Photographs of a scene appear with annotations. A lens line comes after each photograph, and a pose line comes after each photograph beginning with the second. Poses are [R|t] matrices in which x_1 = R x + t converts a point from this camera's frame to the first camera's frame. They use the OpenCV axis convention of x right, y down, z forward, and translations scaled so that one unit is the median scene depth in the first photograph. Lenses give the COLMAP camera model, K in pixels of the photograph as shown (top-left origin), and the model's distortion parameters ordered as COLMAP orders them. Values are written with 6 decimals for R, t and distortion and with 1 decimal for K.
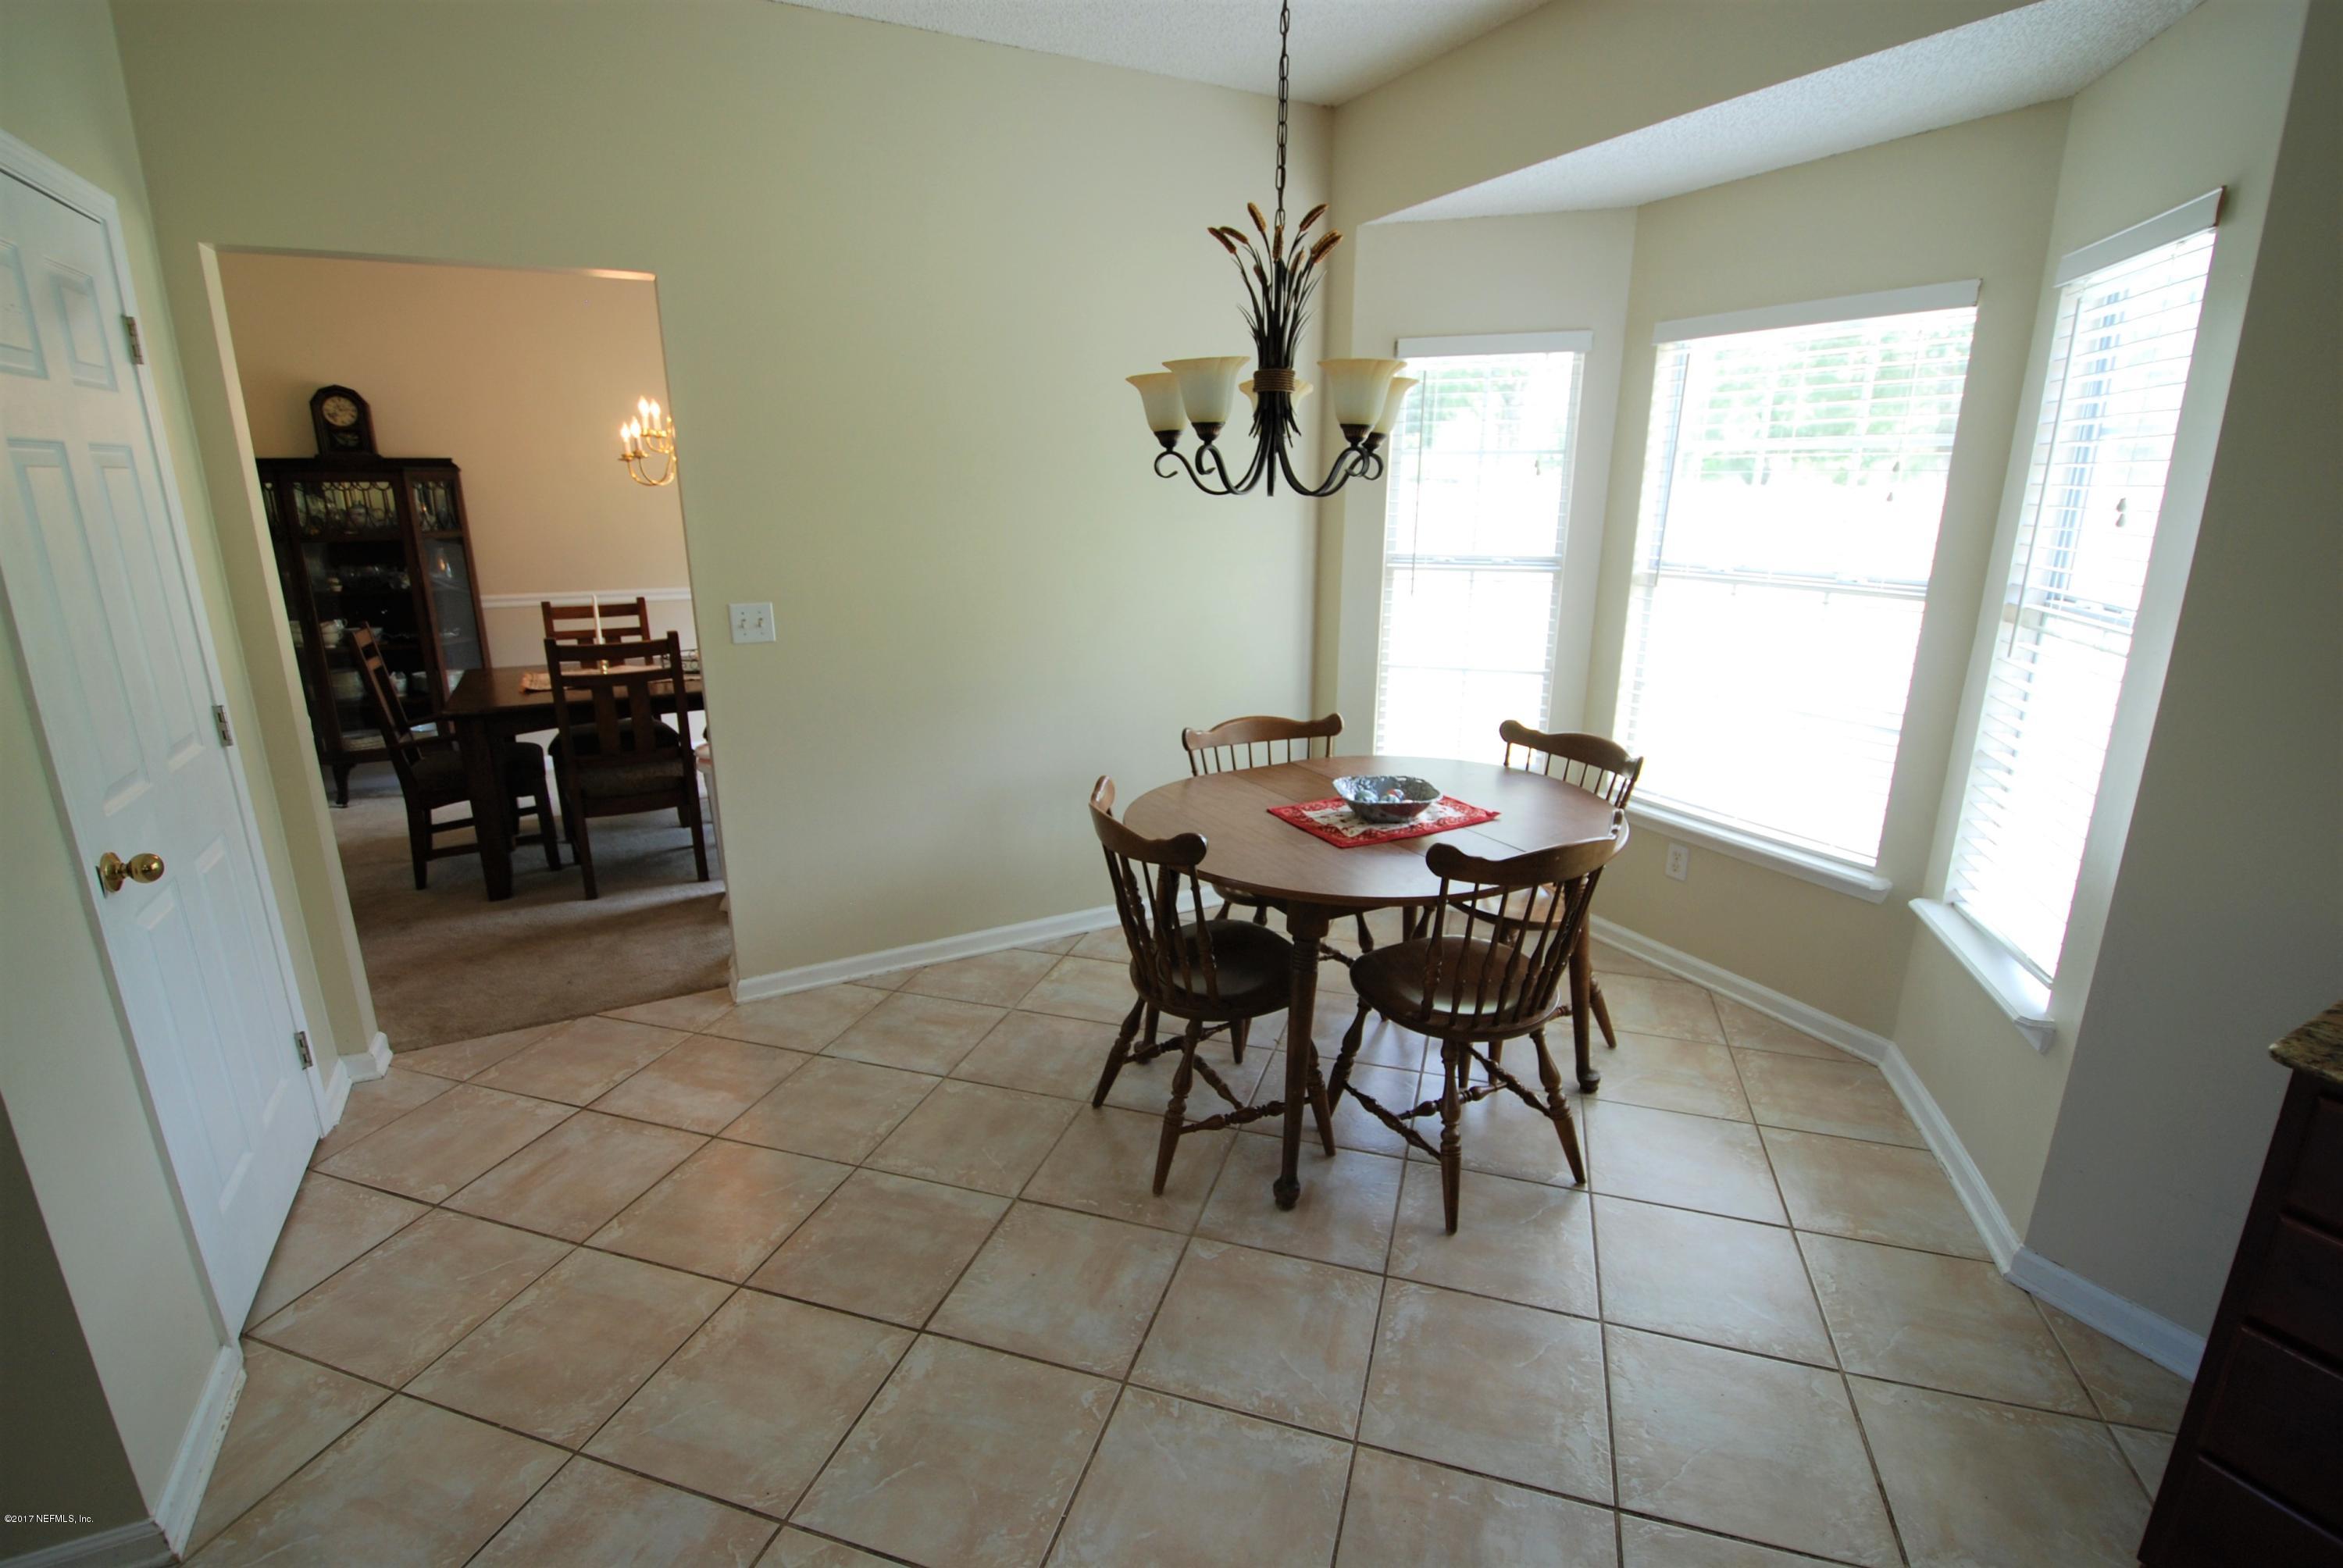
lens RADIAL K [[1096.6, 0, 1156.9], [0, 1096.6, 767.6], [0, 0, 1]] dist [0.010526, -0.002288]
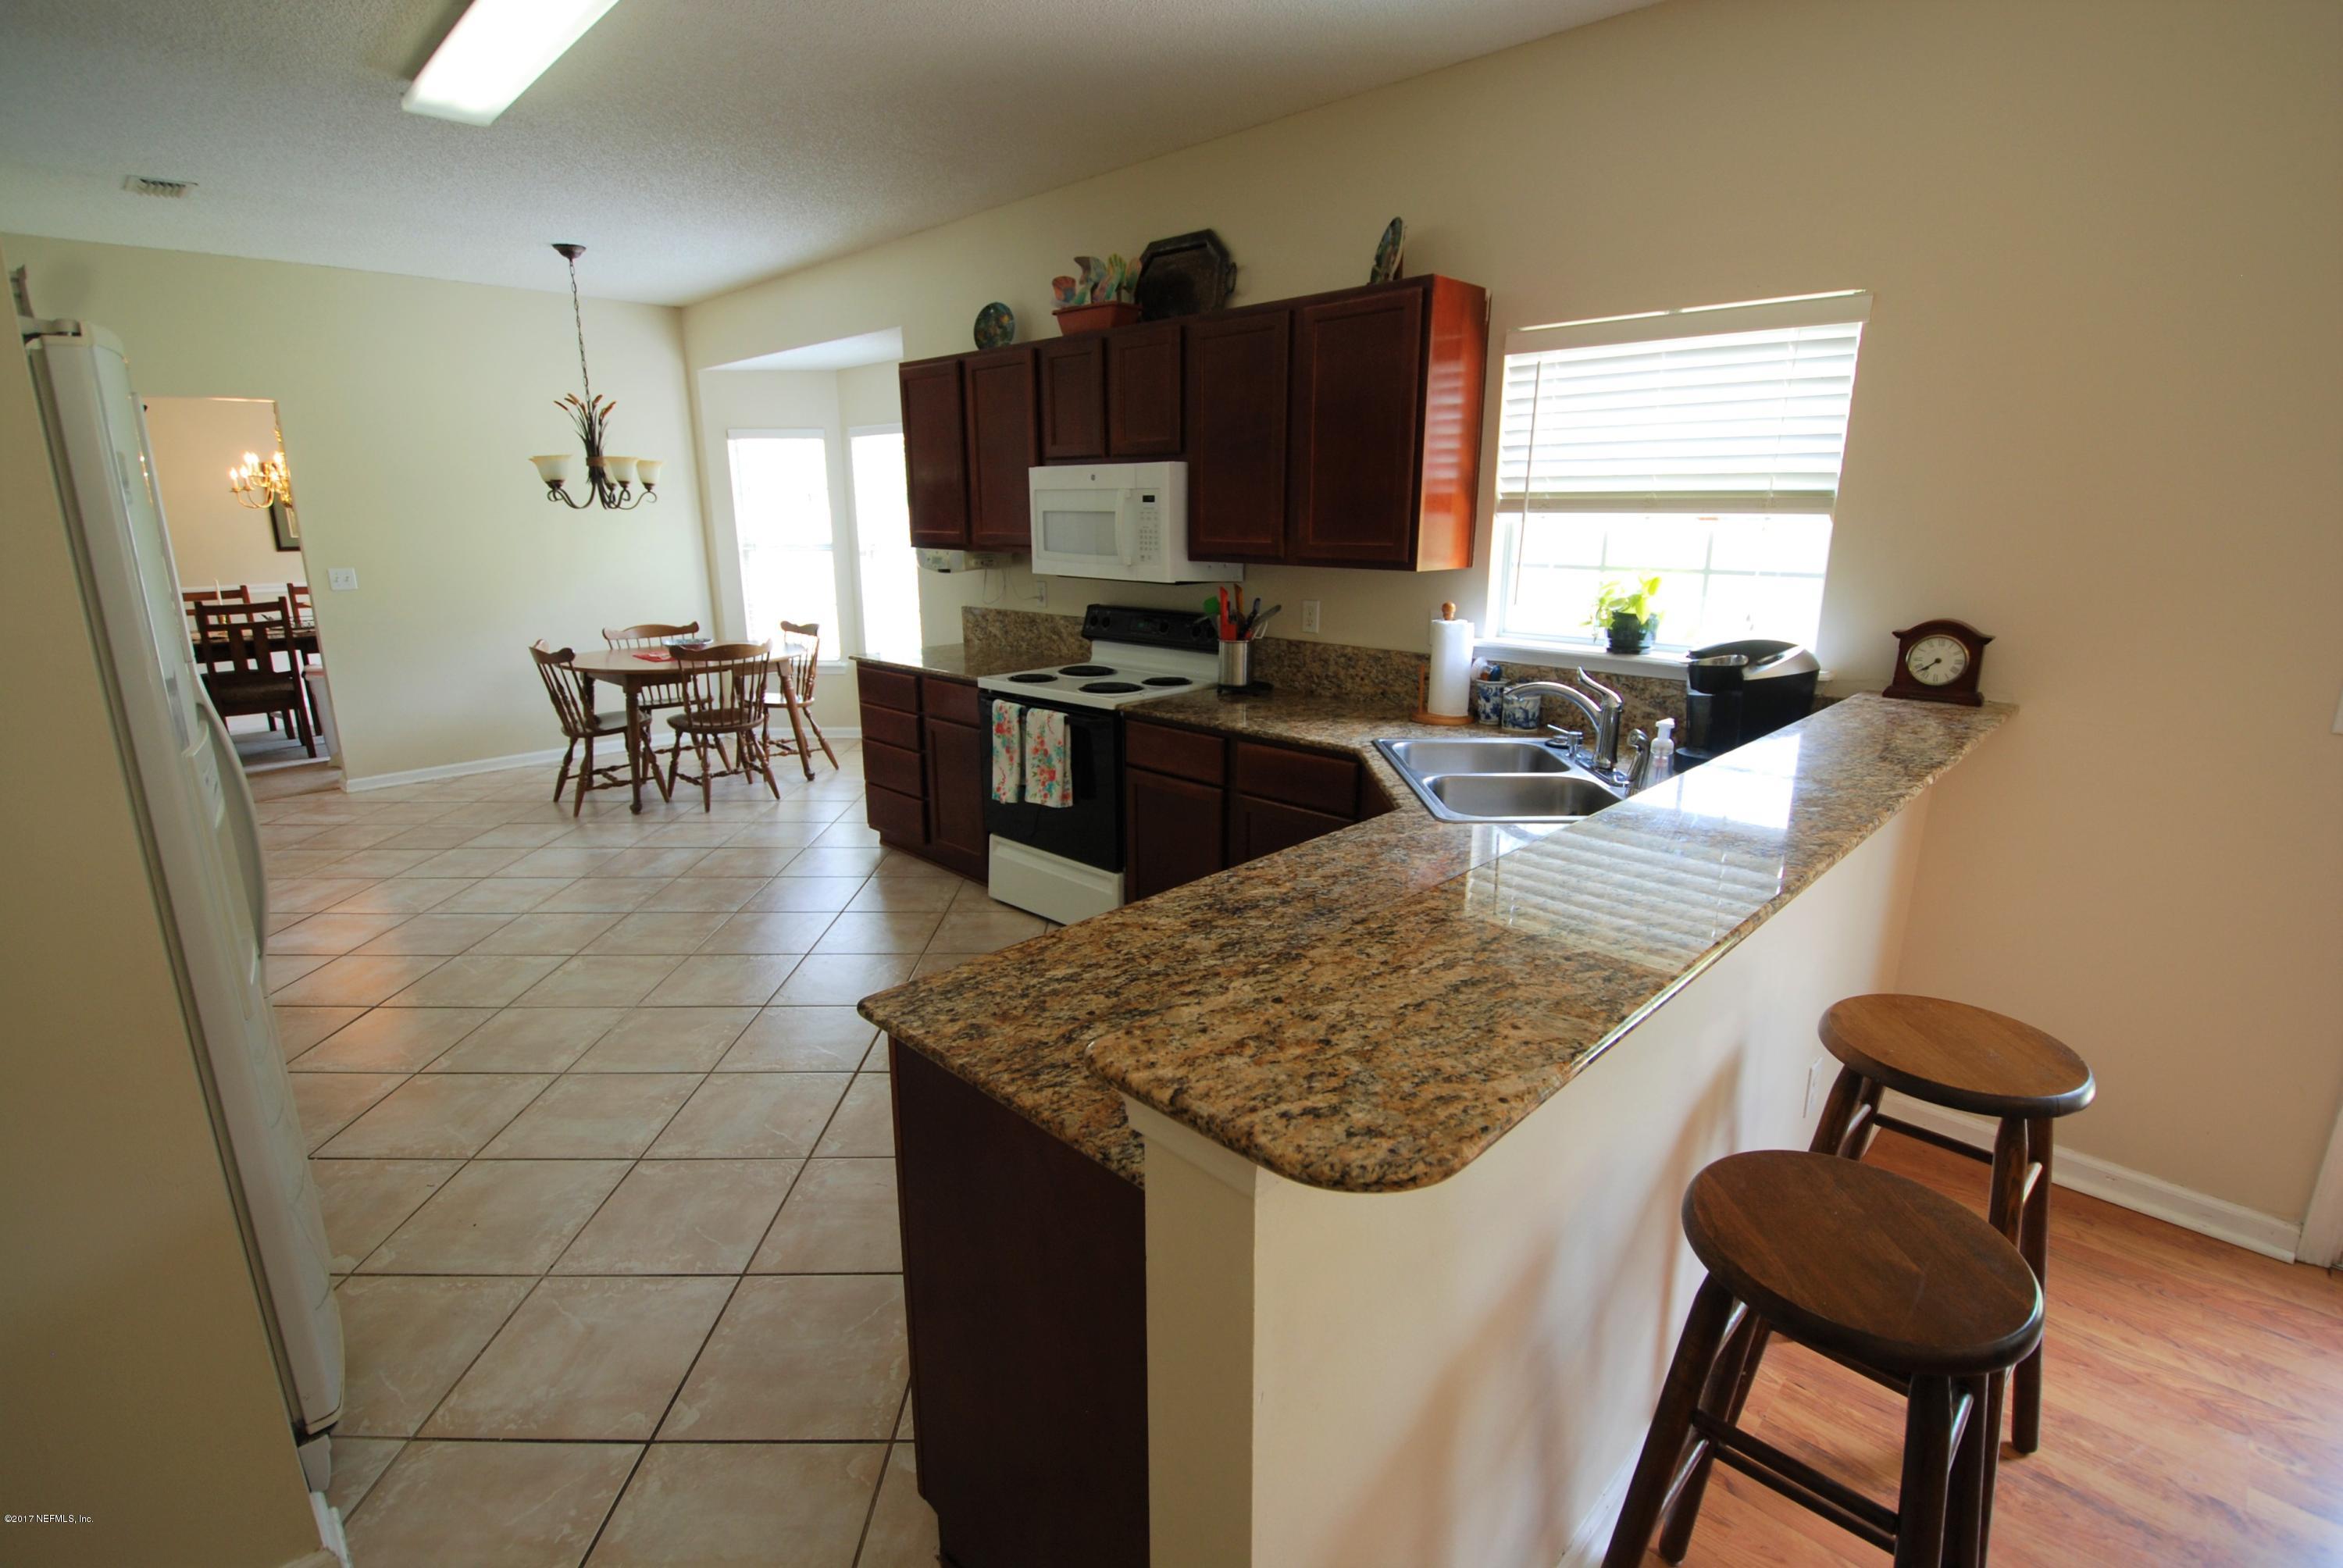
lens RADIAL K [[1096.6, 0, 1157.5], [0, 1096.6, 760.0], [0, 0, 1]] dist [0.010526, -0.002288]
pose [[0.953434, -0.073314, 0.292554, 0.385779], [0.081095, 0.996600, -0.014541, 0.316634], [-0.290493, 0.037588, 0.956138, -1.196659]]
